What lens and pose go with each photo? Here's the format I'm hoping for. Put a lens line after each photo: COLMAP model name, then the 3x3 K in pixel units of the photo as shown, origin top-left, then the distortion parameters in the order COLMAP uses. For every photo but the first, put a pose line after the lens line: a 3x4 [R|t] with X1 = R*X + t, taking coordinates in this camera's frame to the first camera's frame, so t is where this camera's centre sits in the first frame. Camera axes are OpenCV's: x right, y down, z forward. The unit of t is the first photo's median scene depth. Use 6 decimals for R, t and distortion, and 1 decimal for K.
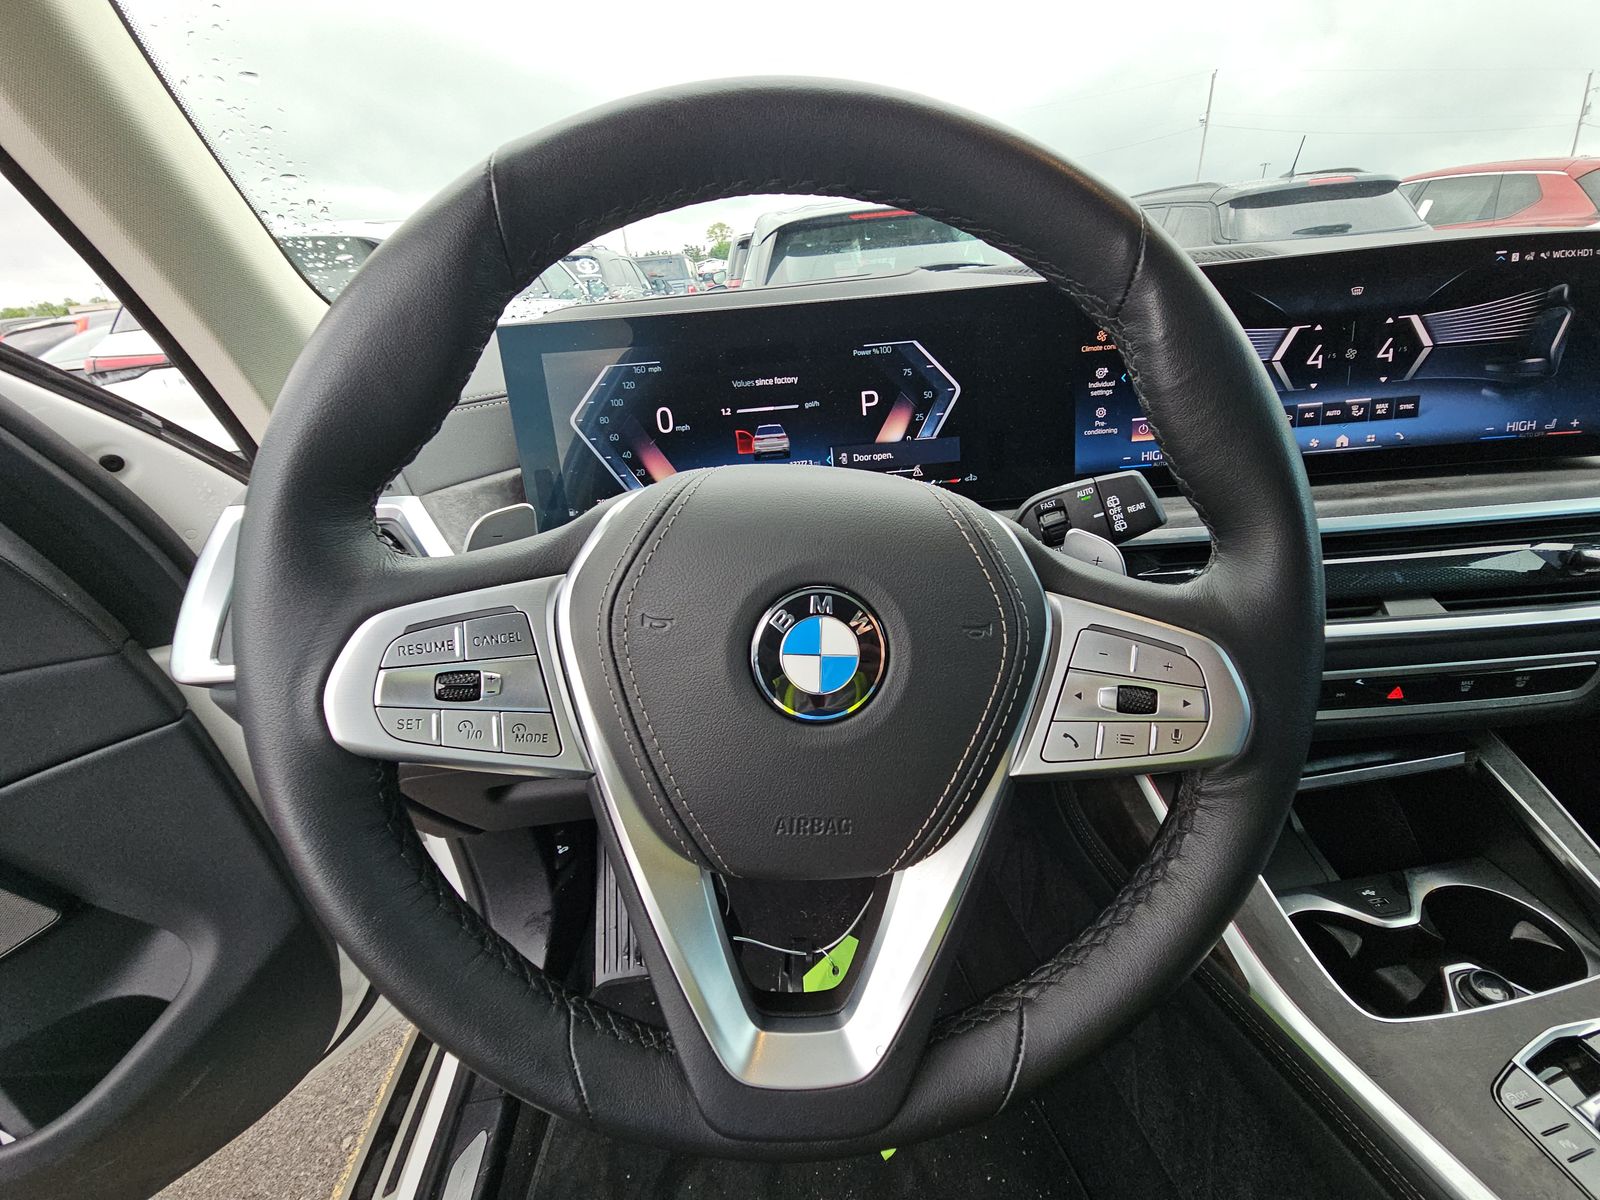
lens RADIAL K [[650.0, 0, 809.6], [0, 650.0, 601.5], [0, 0, 1]] dist [0.012919, -0.015066]
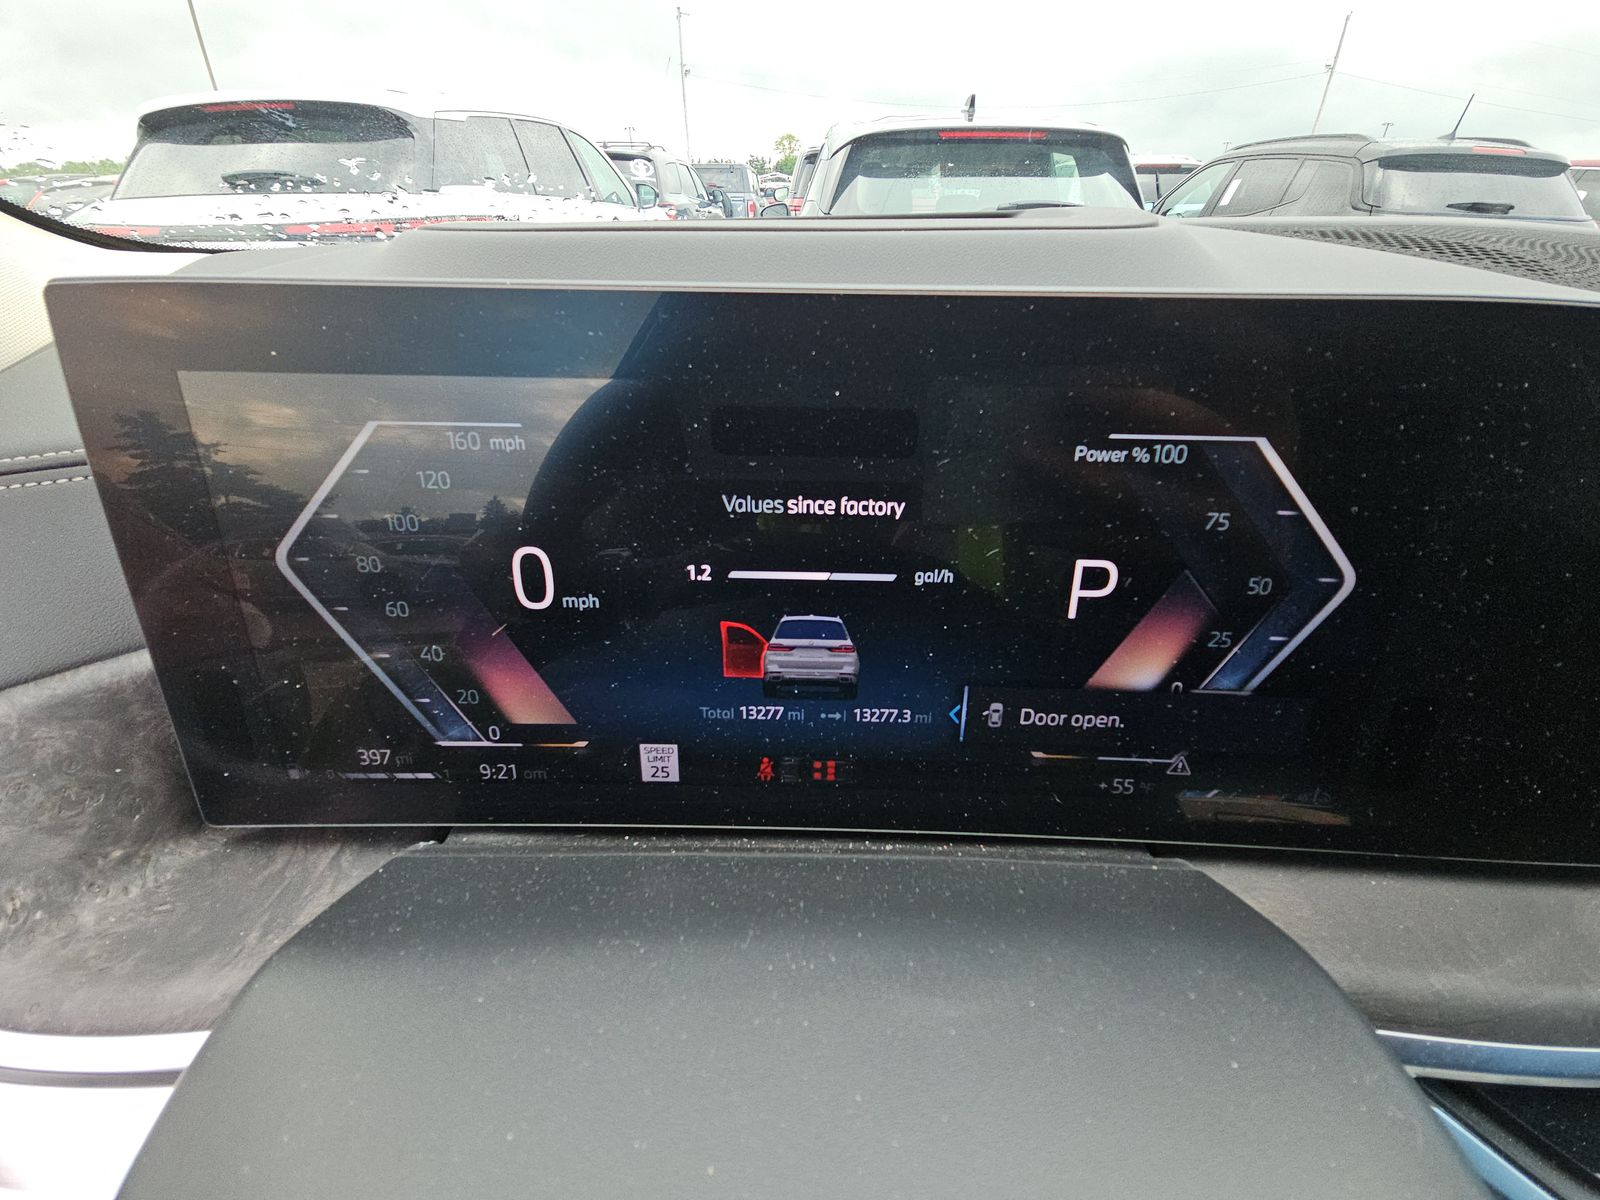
lens RADIAL K [[645.2, 0, 808.3], [0, 645.2, 607.0], [0, 0, 1]] dist [0.013207, -0.012198]
pose [[0.992602, 0.117323, -0.031255, -0.052574], [-0.113643, 0.988373, 0.101019, -0.311711], [0.042744, -0.096719, 0.994393, 0.627446]]
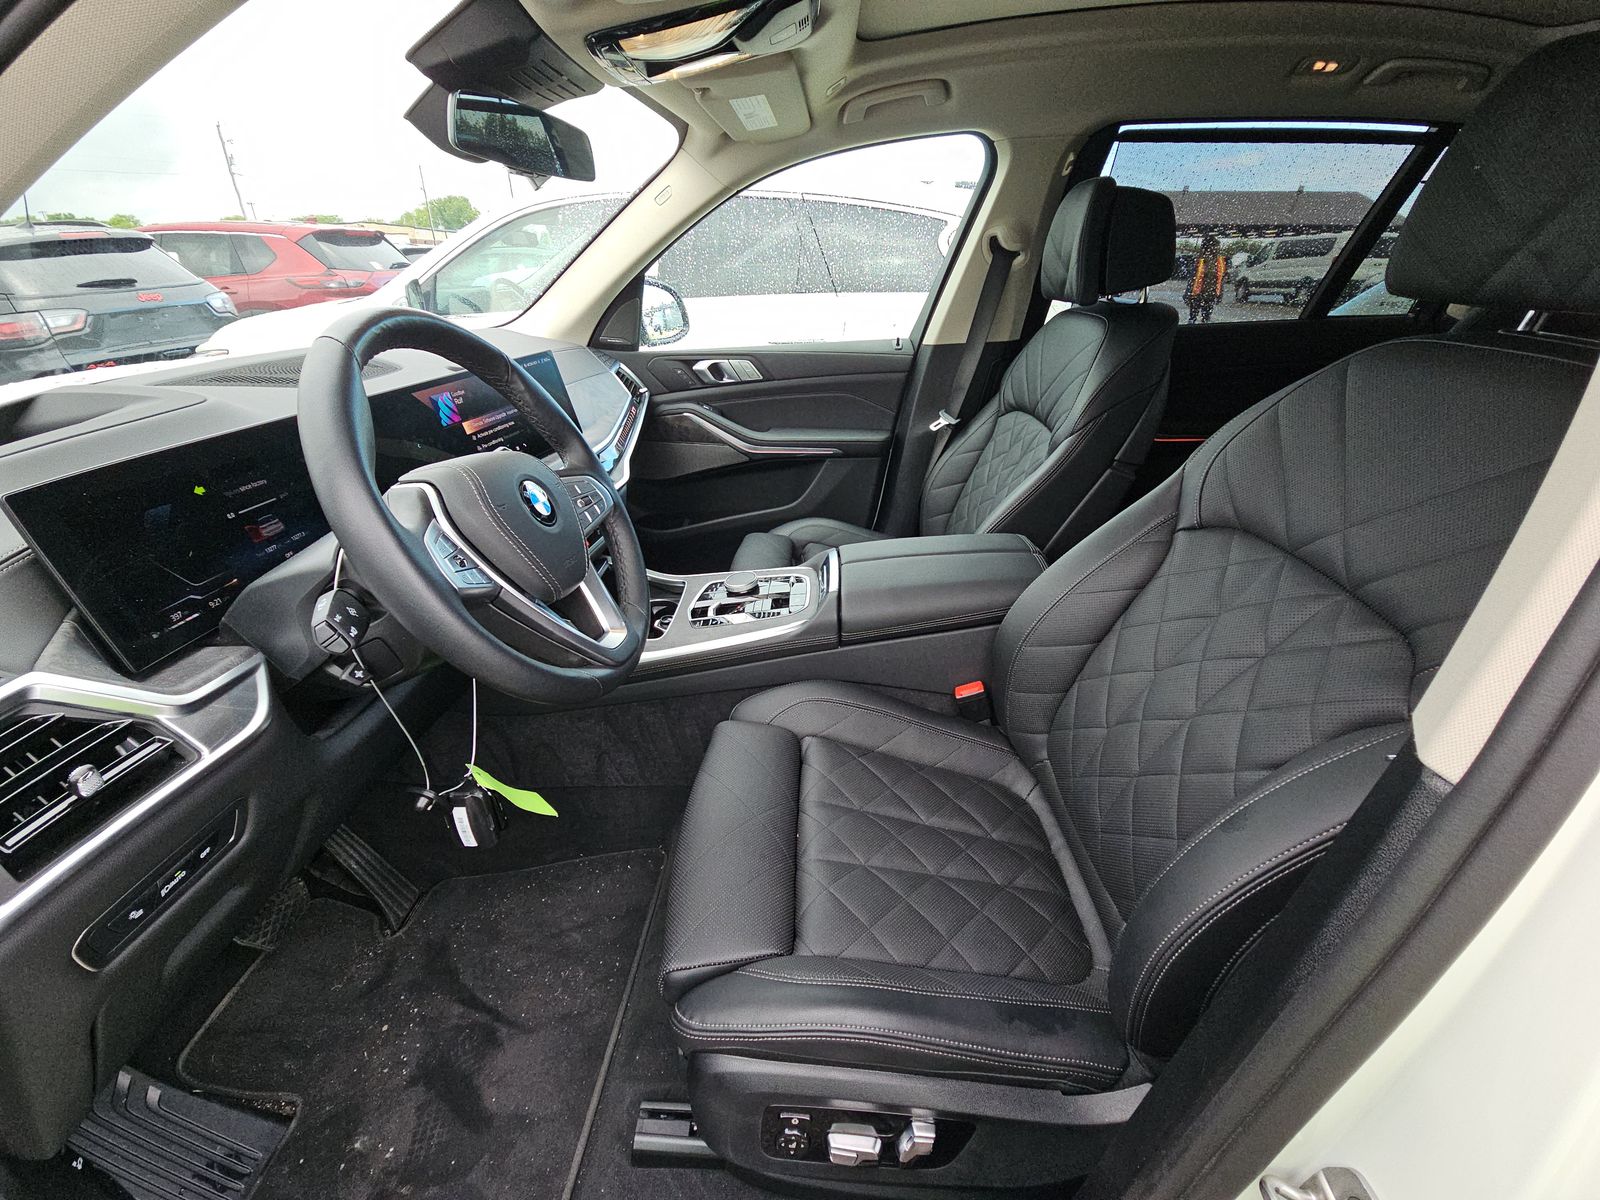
lens RADIAL K [[645.2, 0, 808.3], [0, 645.2, 607.0], [0, 0, 1]] dist [0.013207, -0.012198]
pose [[0.137170, -0.393350, 0.909098, -1.198389], [0.429104, 0.850785, 0.303373, -0.033417], [-0.892779, 0.348484, 0.285490, -0.327111]]
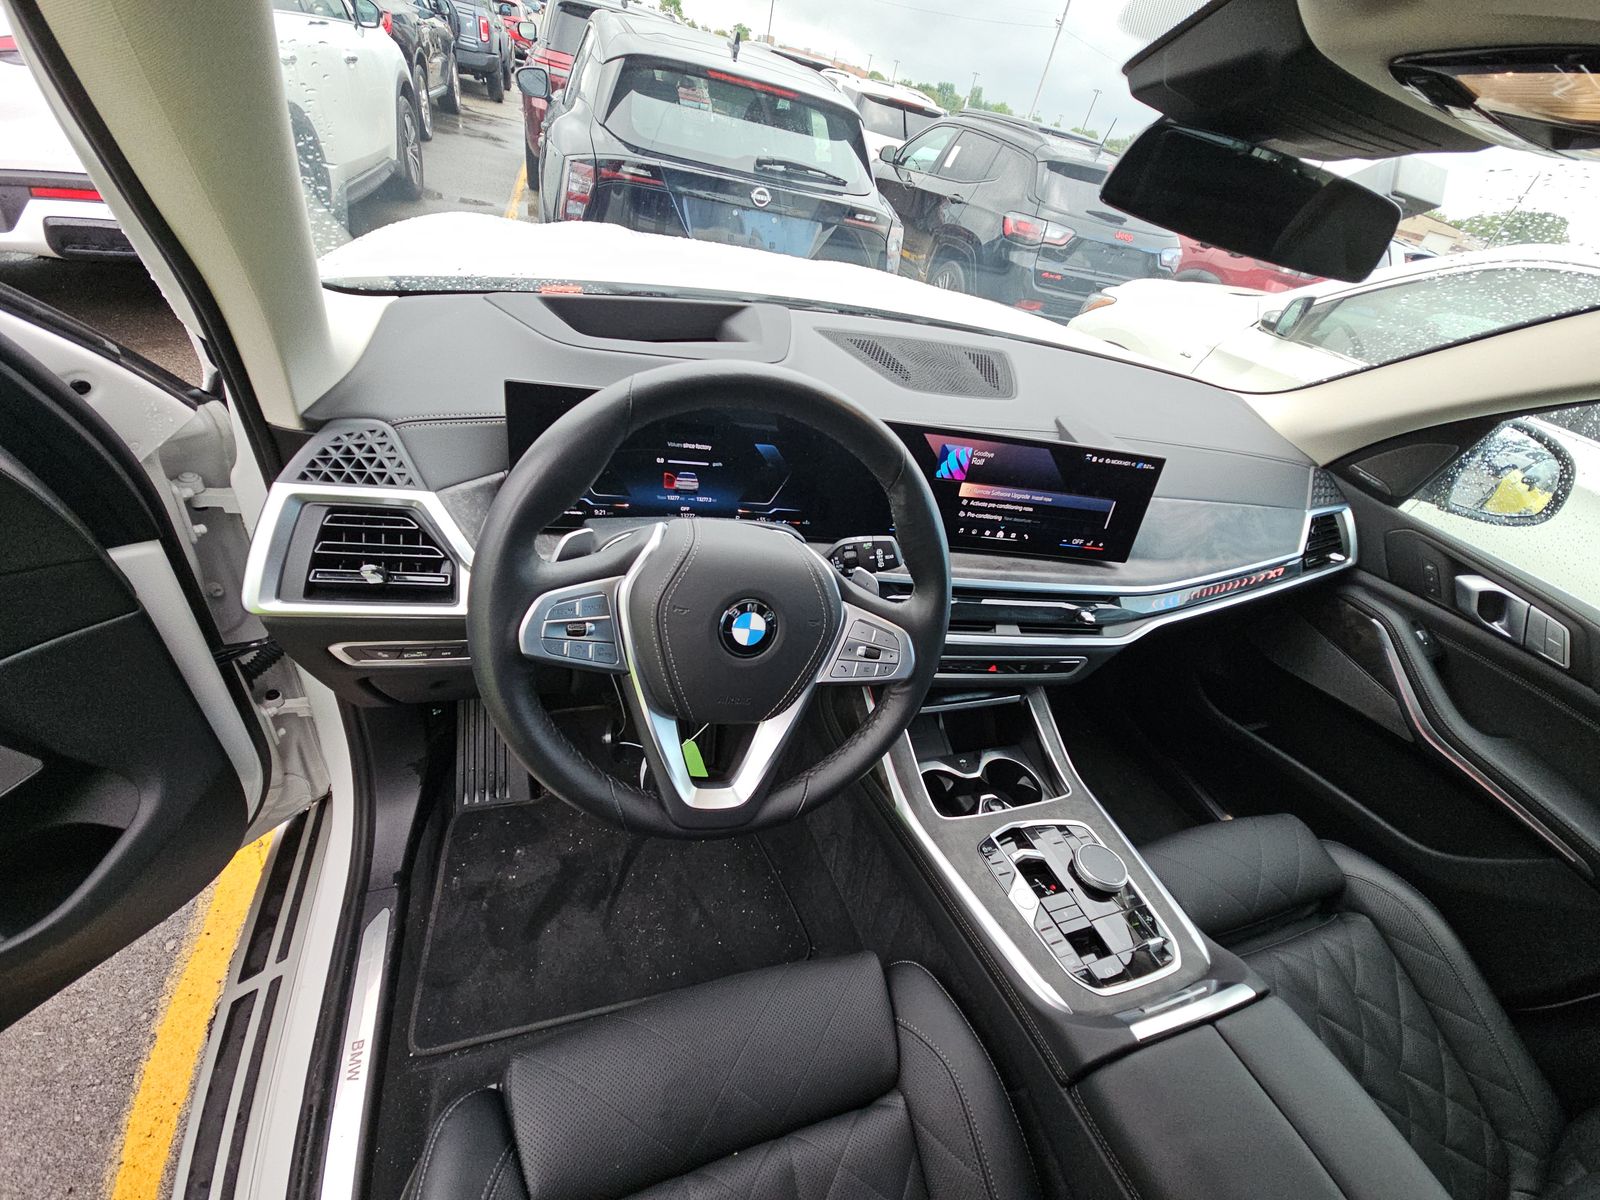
lens RADIAL K [[645.2, 0, 808.3], [0, 645.2, 607.0], [0, 0, 1]] dist [0.013207, -0.012198]
pose [[0.936989, 0.094587, 0.336309, -0.274625], [-0.166653, 0.967078, 0.192321, -0.303636], [-0.307046, -0.236250, 0.921905, -0.554492]]
